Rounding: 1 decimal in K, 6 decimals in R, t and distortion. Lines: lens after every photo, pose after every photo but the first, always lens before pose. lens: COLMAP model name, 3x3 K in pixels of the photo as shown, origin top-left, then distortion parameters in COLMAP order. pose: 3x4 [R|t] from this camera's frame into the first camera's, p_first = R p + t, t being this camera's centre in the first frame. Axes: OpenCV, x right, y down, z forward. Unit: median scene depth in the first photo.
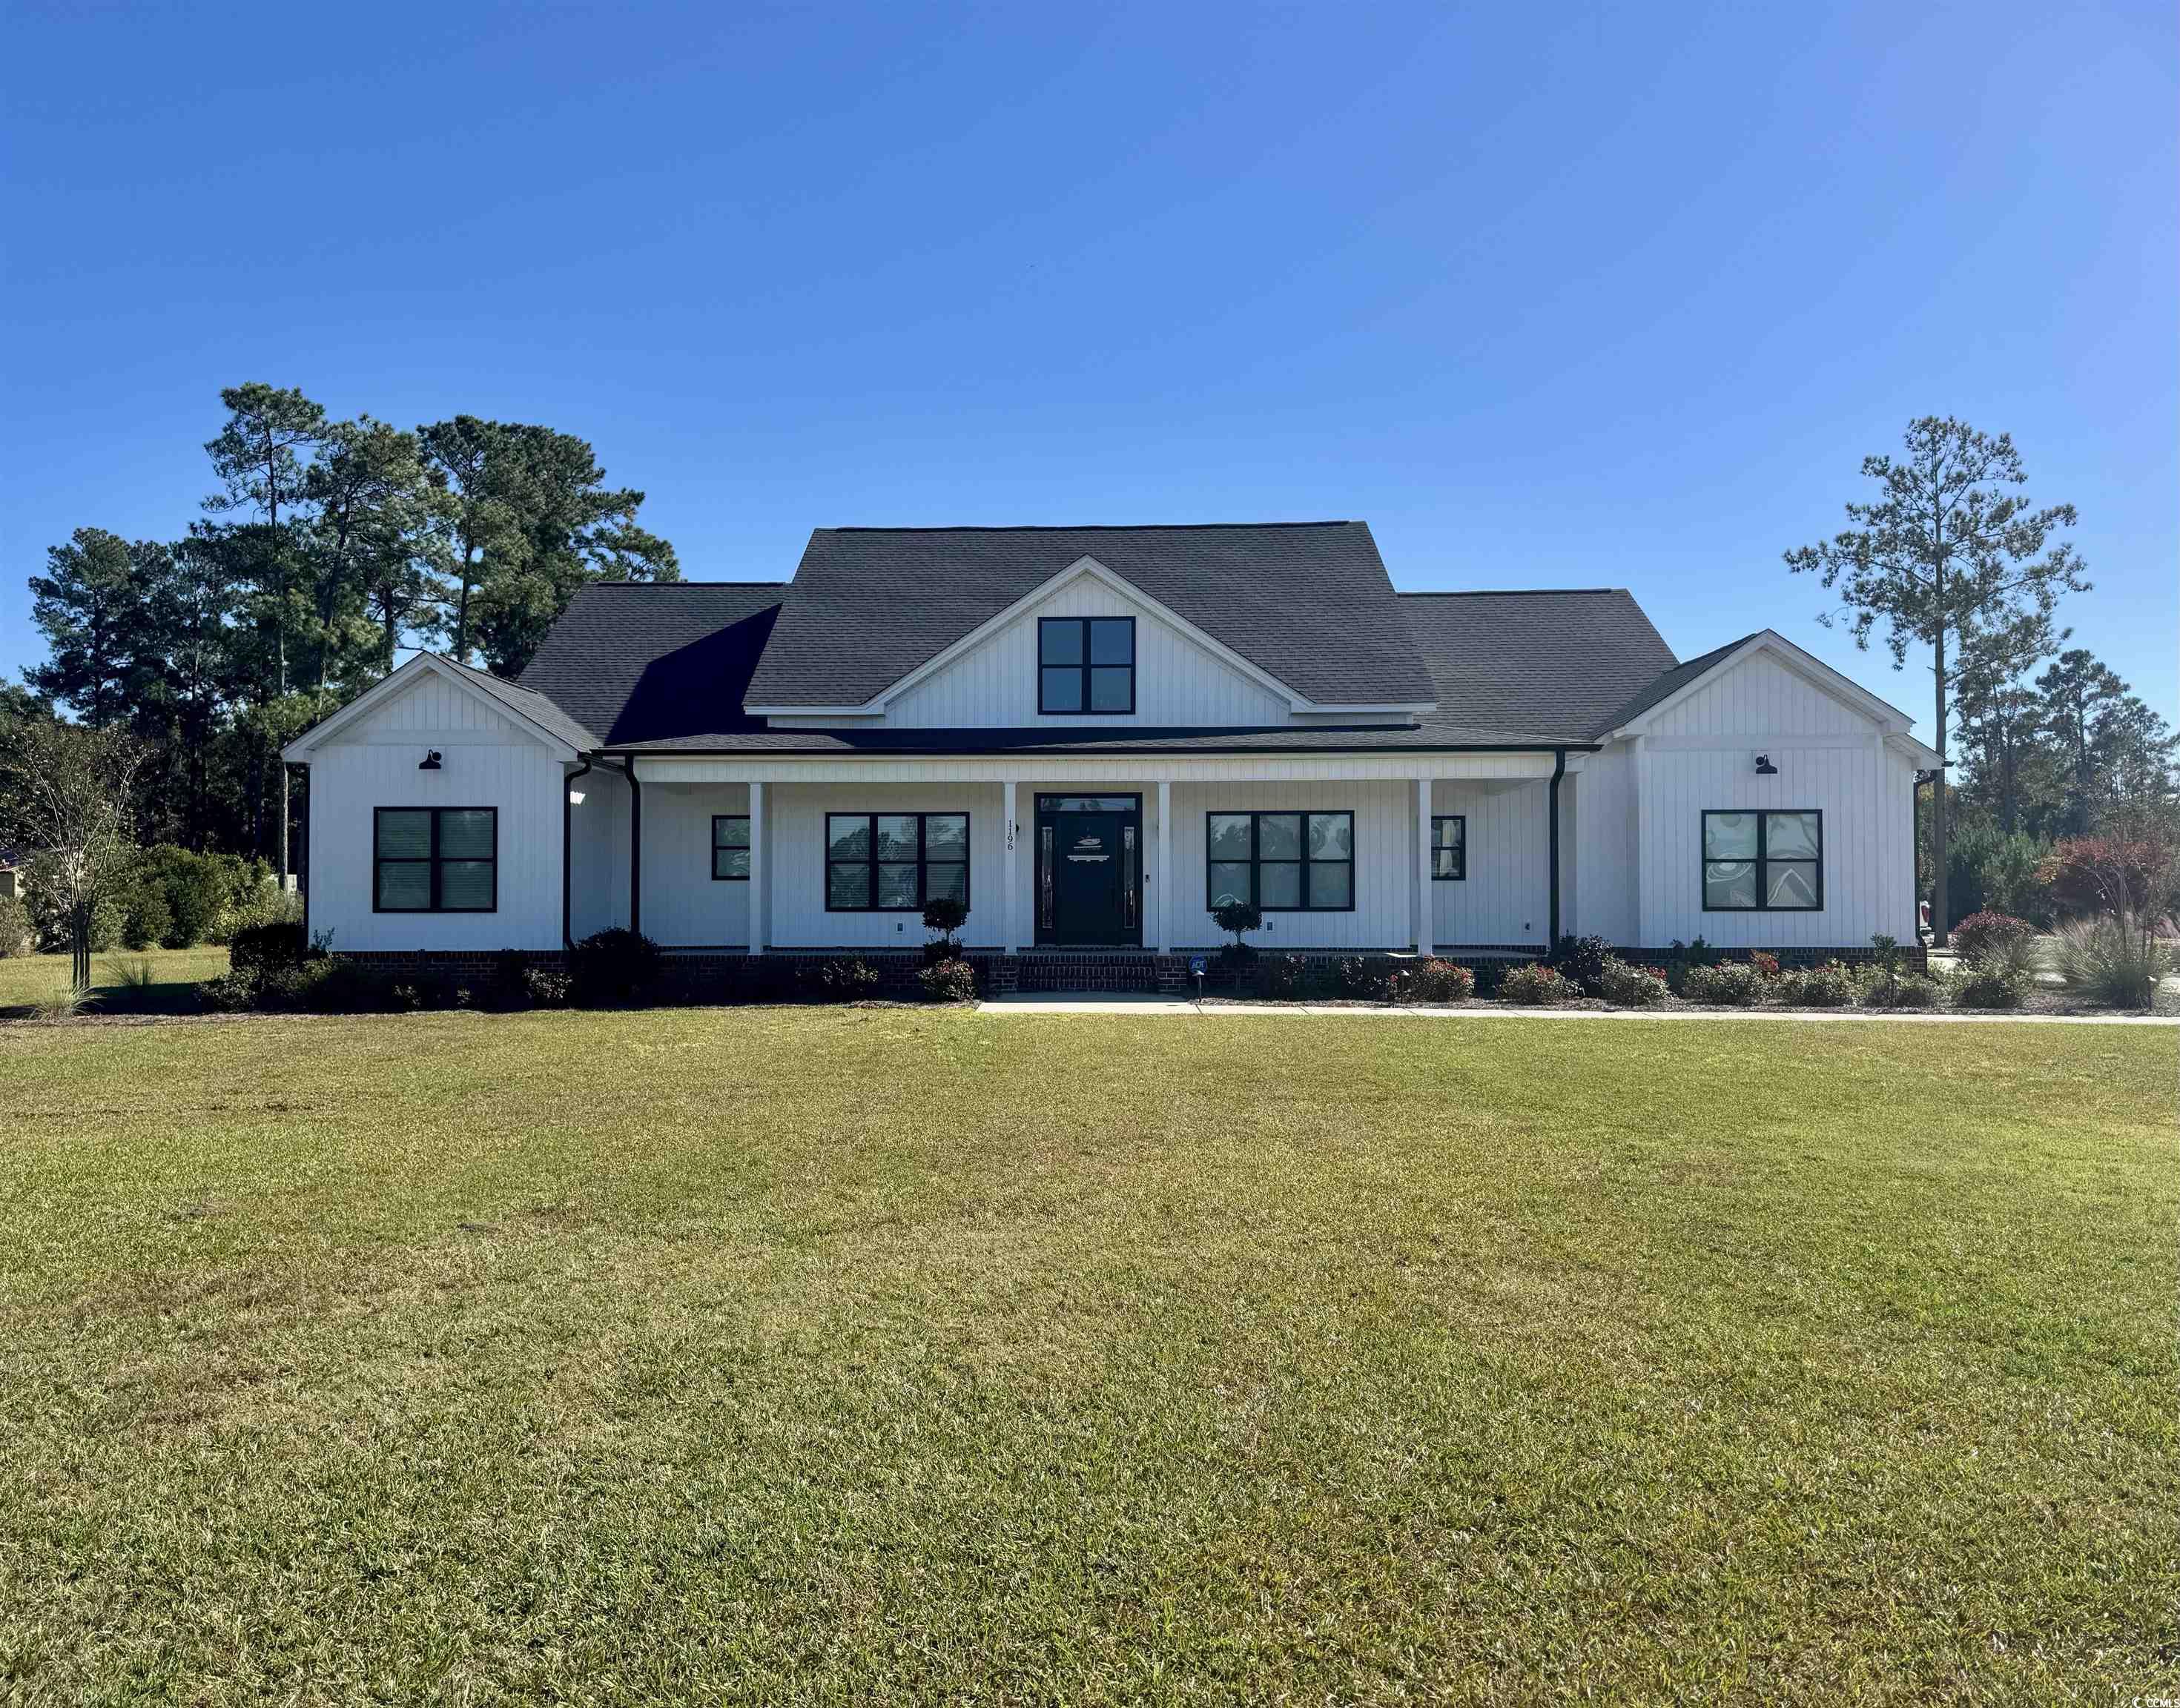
lens RADIAL K [[1634.9, 0, 1090.8], [0, 1634.9, 861.9], [0, 0, 1]] dist [0.000431, -0.007796]
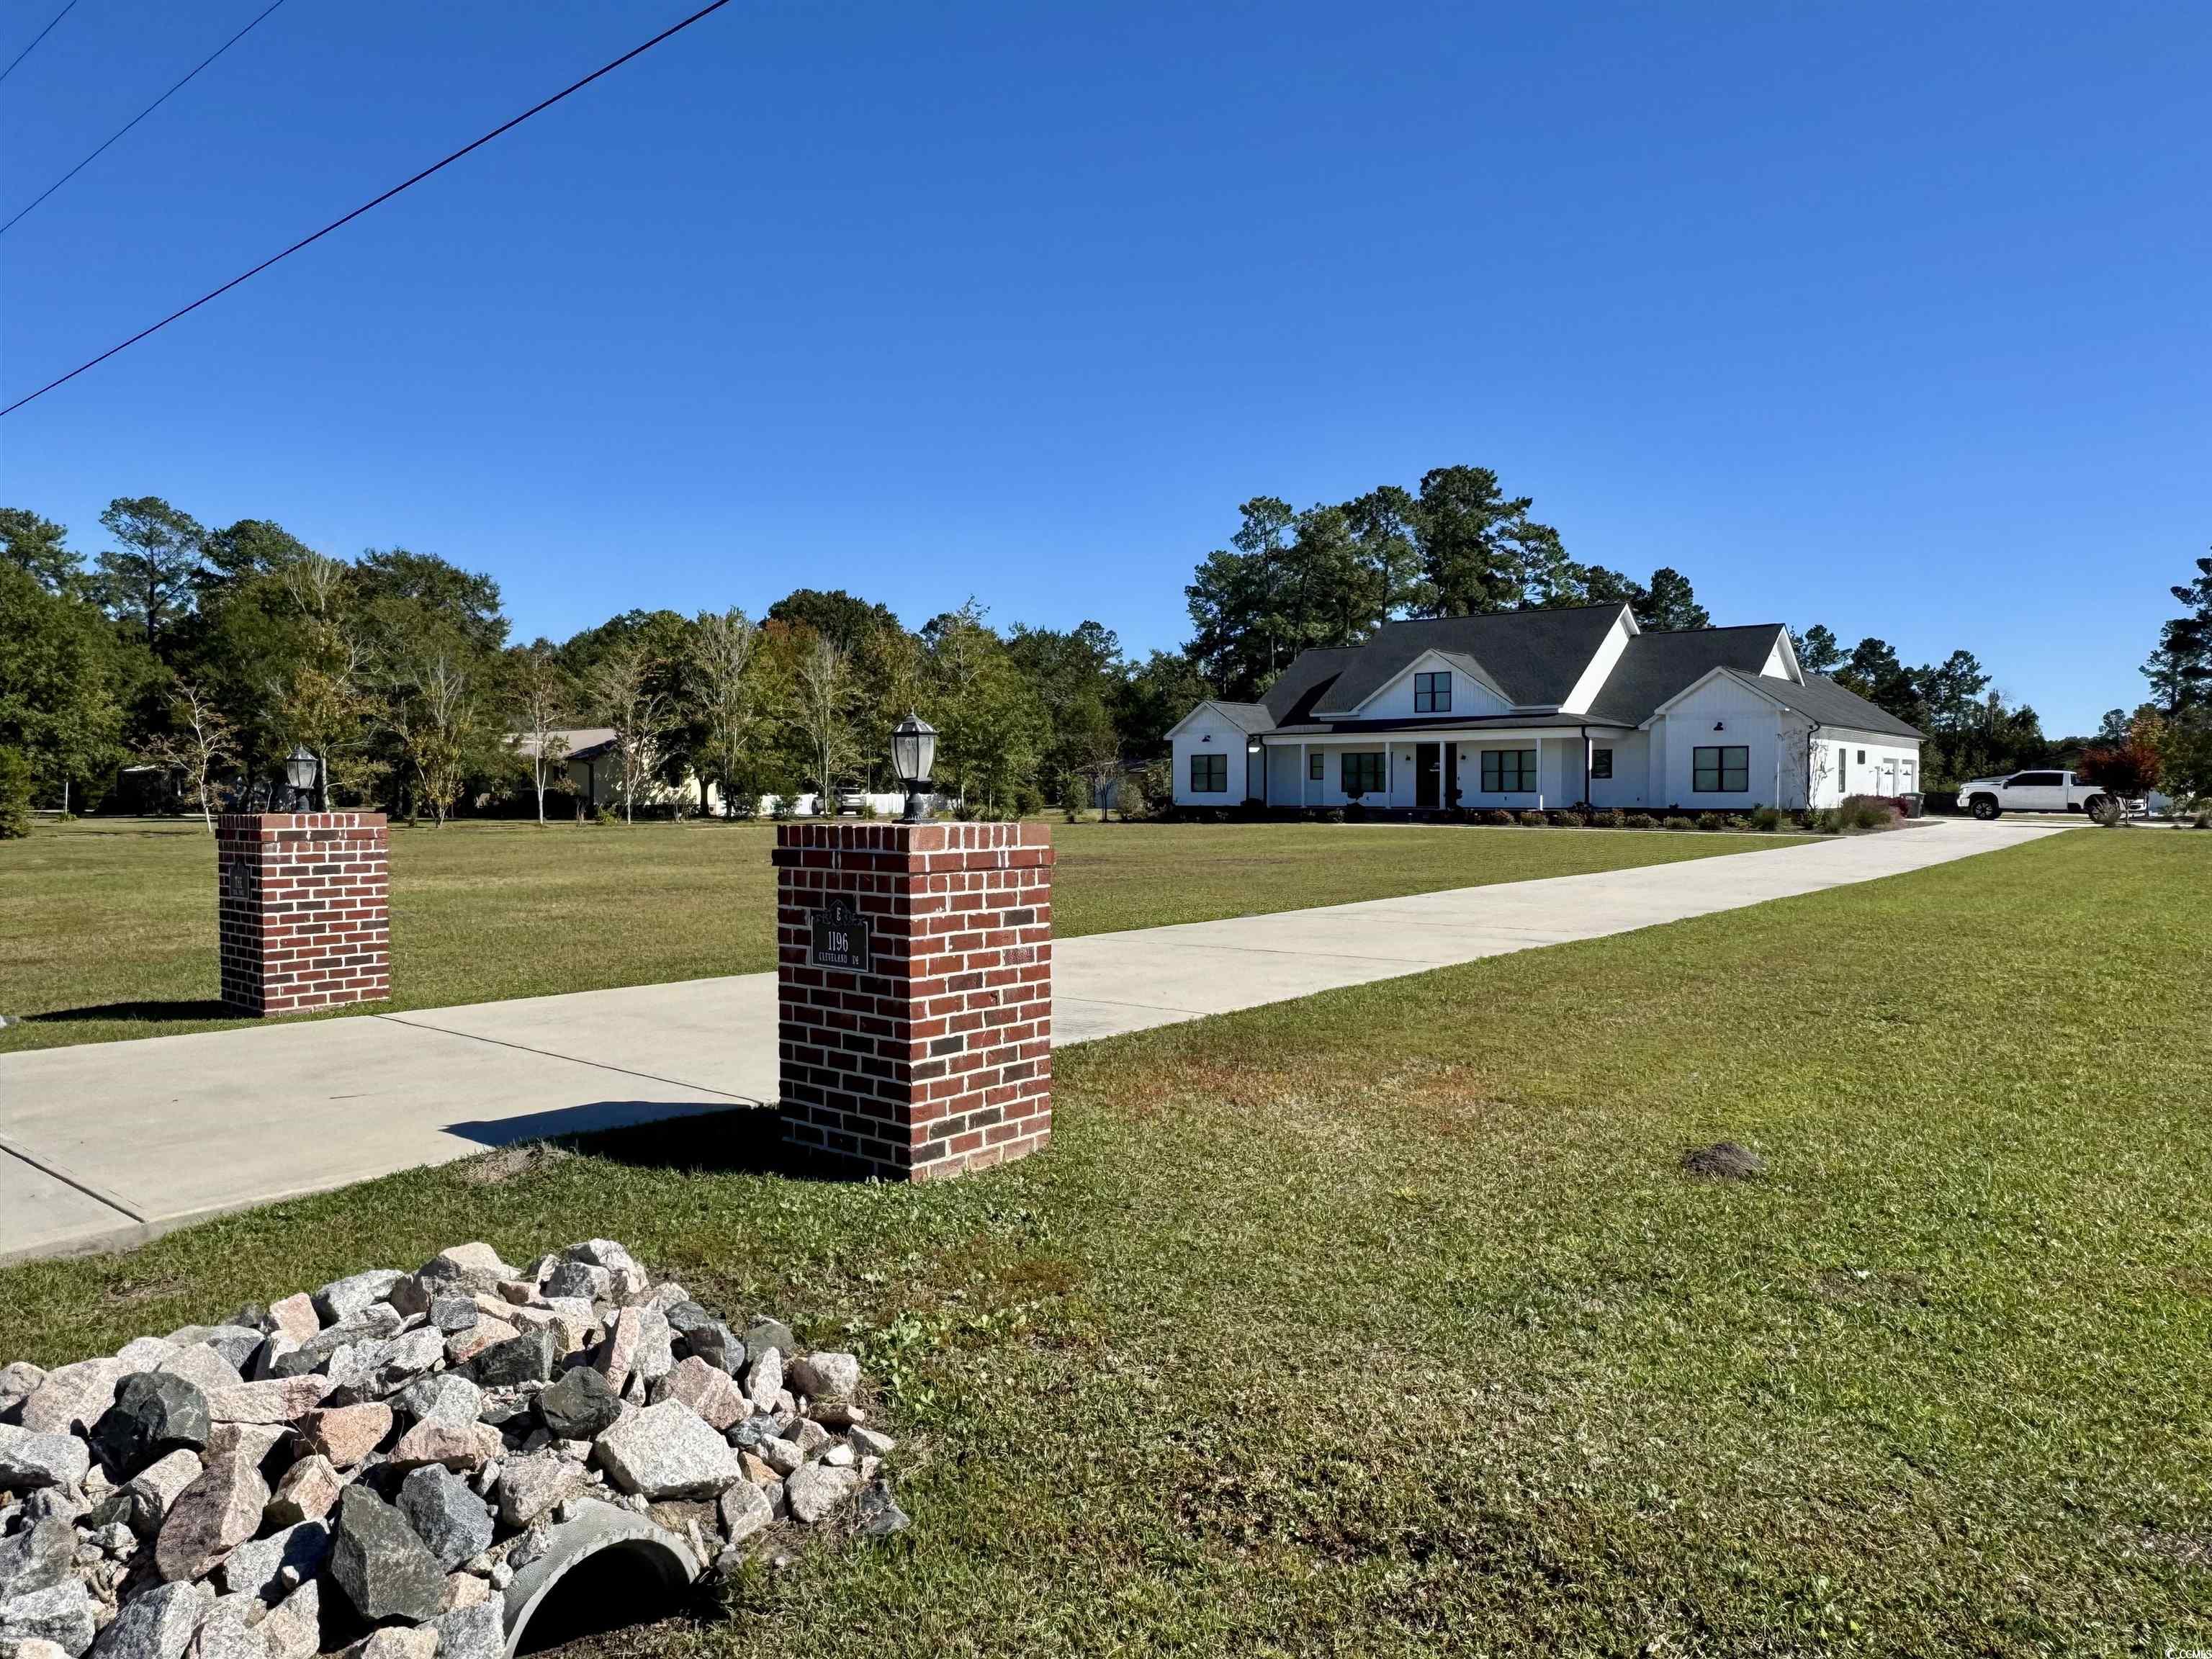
lens RADIAL K [[1465.2, 0, 1118.8], [0, 1465.2, 831.0], [0, 0, 1]] dist [0.001955, -0.000064]
pose [[0.793158, 0.017733, -0.608757, 0.972074], [0.016281, 0.998601, 0.050302, -0.029287], [0.608798, -0.049809, 0.791760, -1.059402]]
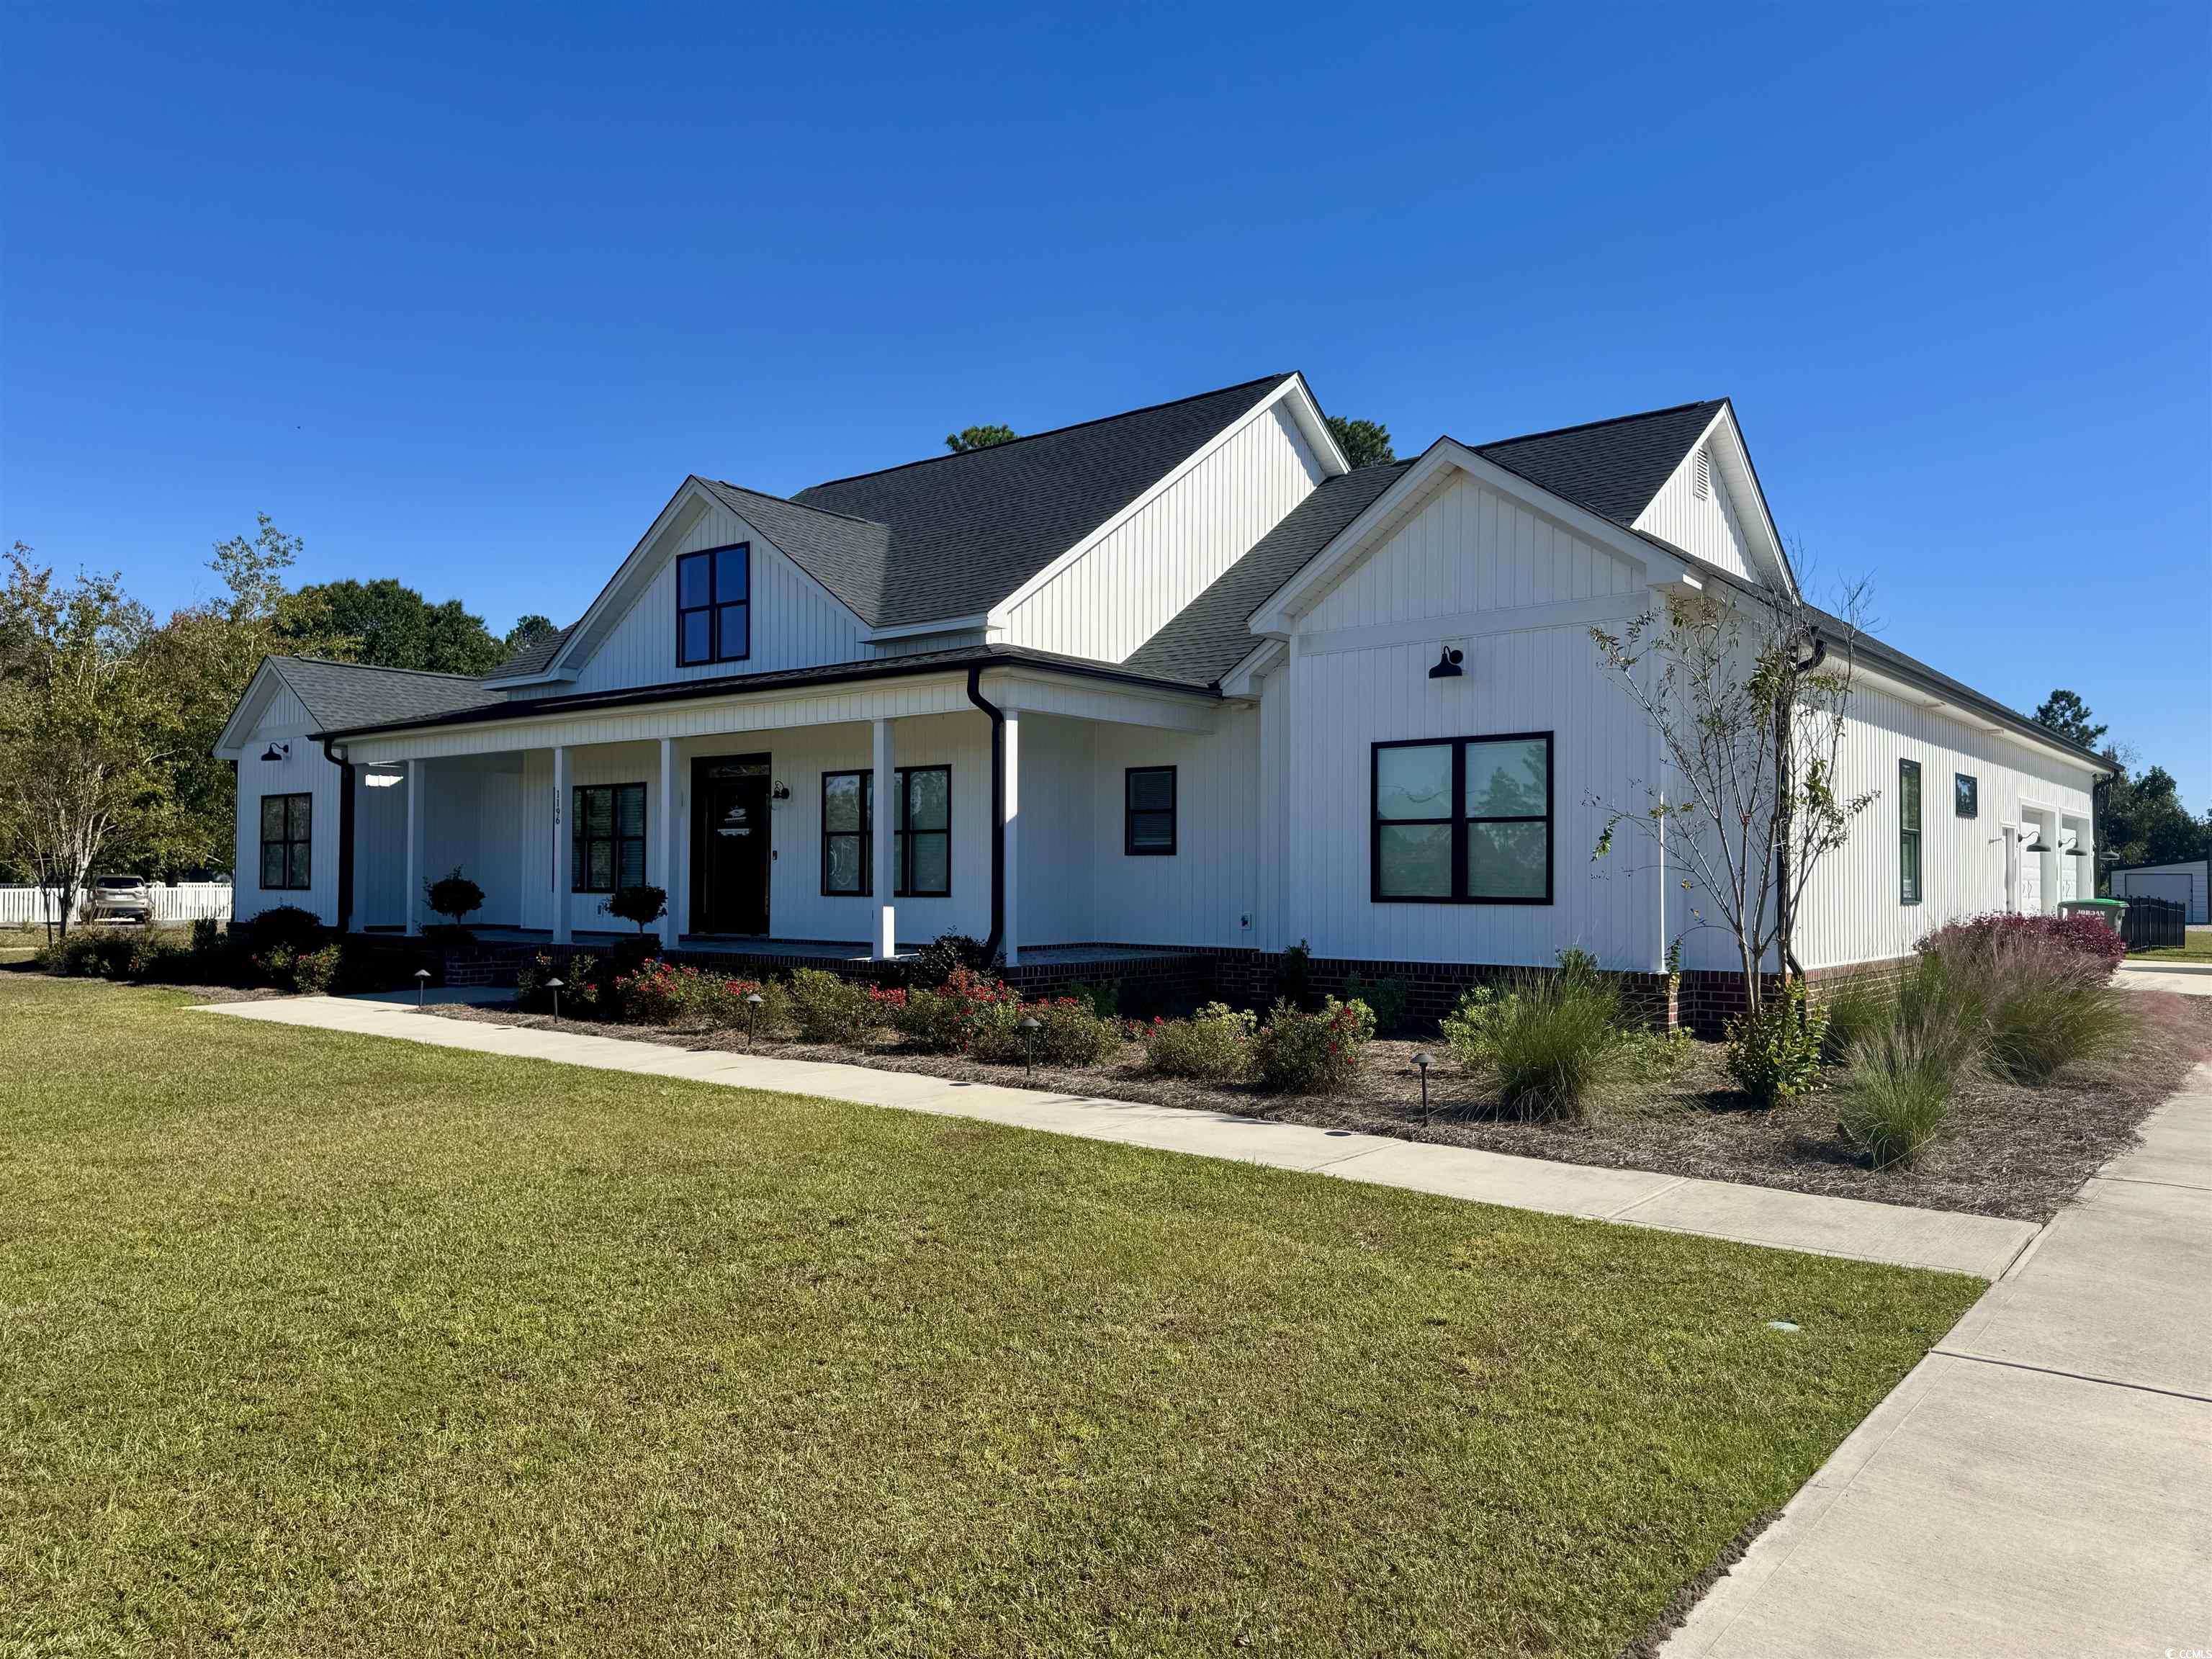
lens RADIAL K [[1638.3, 0, 1100.9], [0, 1638.3, 839.5], [0, 0, 1]] dist [0.046098, -0.003964]
pose [[0.800287, -0.010862, -0.599519, 0.669212], [0.011795, 0.999928, -0.002372, 0.006084], [0.599501, -0.005173, 0.800357, 0.430351]]
